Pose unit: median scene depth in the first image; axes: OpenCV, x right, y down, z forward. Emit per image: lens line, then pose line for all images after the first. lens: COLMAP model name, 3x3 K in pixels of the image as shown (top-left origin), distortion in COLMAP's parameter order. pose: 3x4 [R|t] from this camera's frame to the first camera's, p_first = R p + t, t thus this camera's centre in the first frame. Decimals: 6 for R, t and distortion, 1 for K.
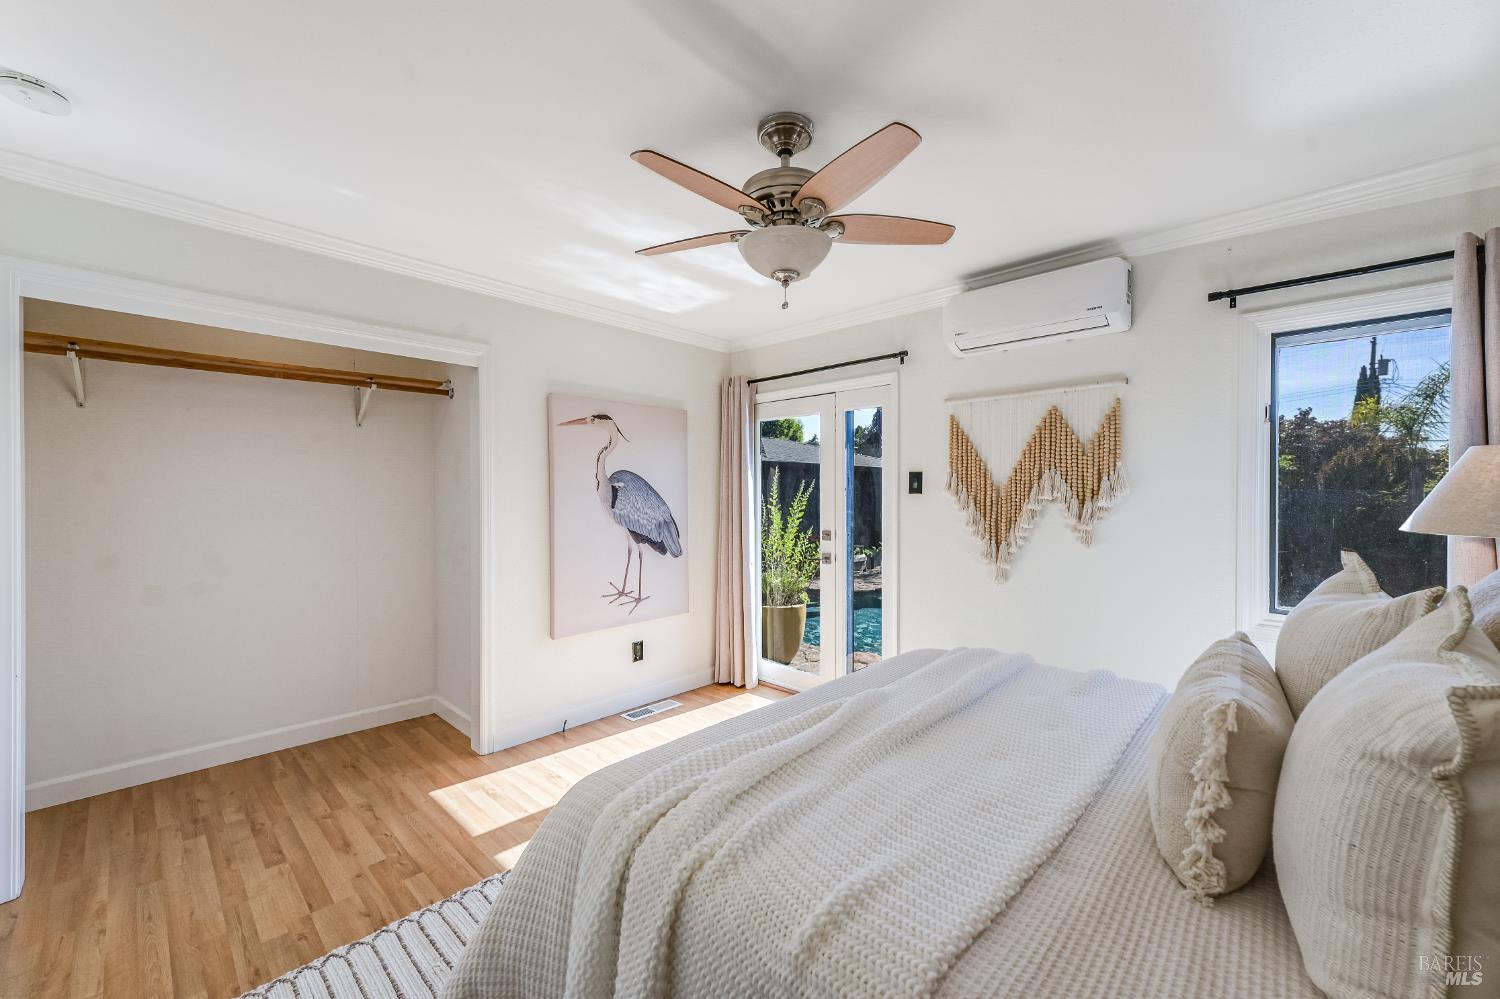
lens RADIAL K [[595.8, 0, 746.7], [0, 595.8, 499.8], [0, 0, 1]] dist [-0.001509, 0.000011]
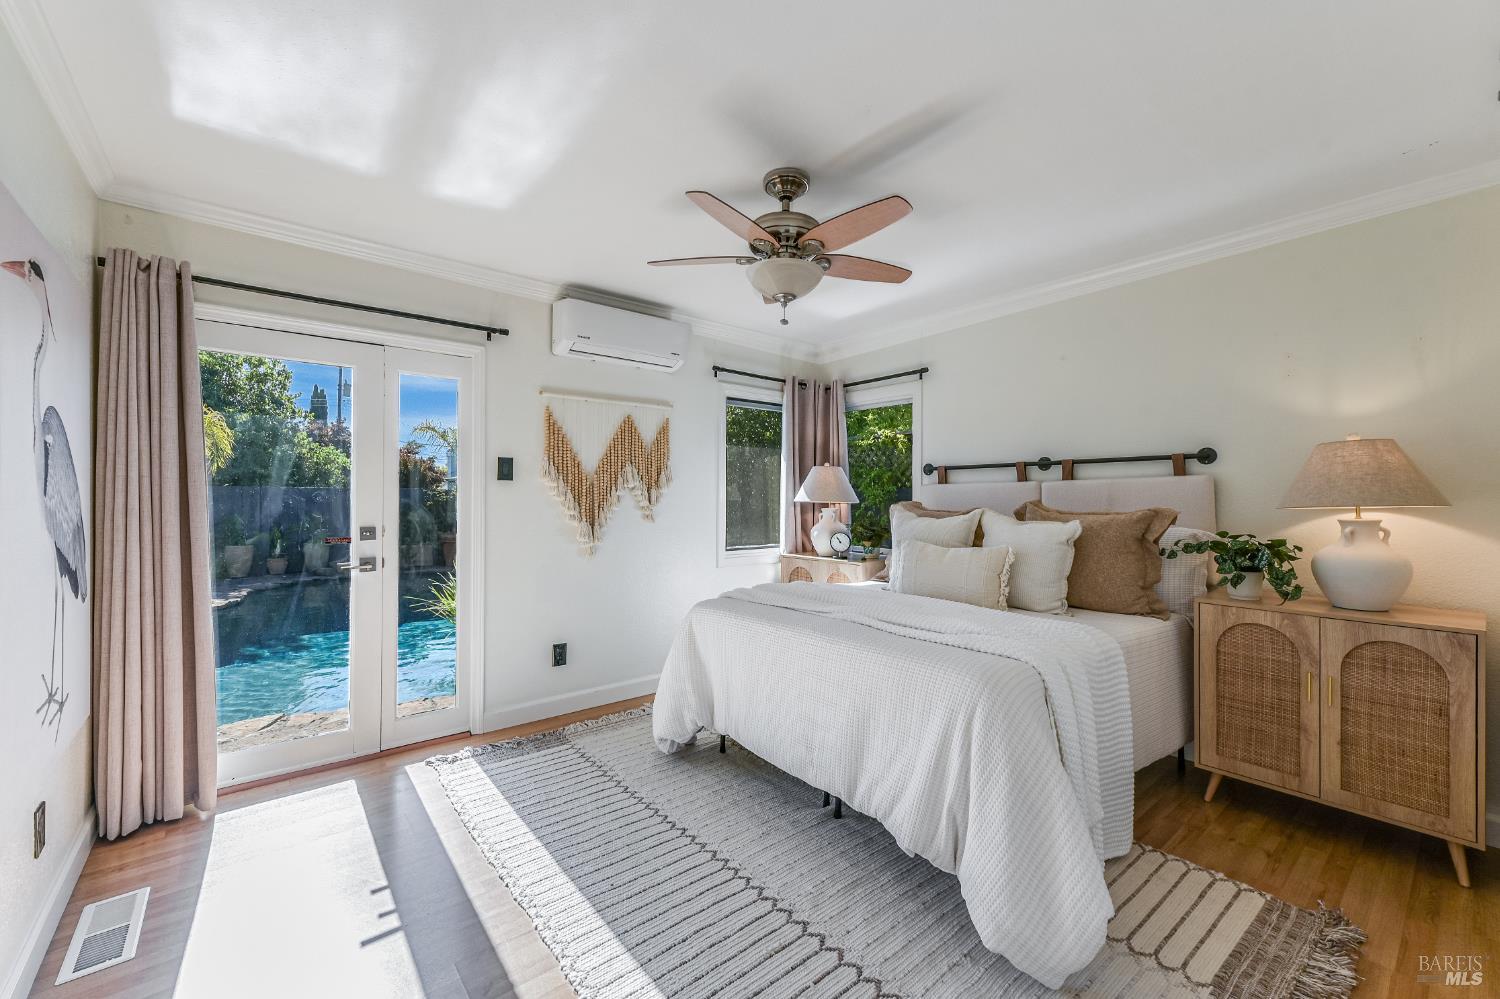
lens RADIAL K [[595.8, 0, 745.8], [0, 595.8, 494.9], [0, 0, 1]] dist [-0.001509, 0.000011]
pose [[0.124659, -0.001784, 0.992198, -0.648907], [-0.002567, 0.999994, 0.002121, 0.010307], [-0.992196, -0.002811, 0.124654, 0.522593]]
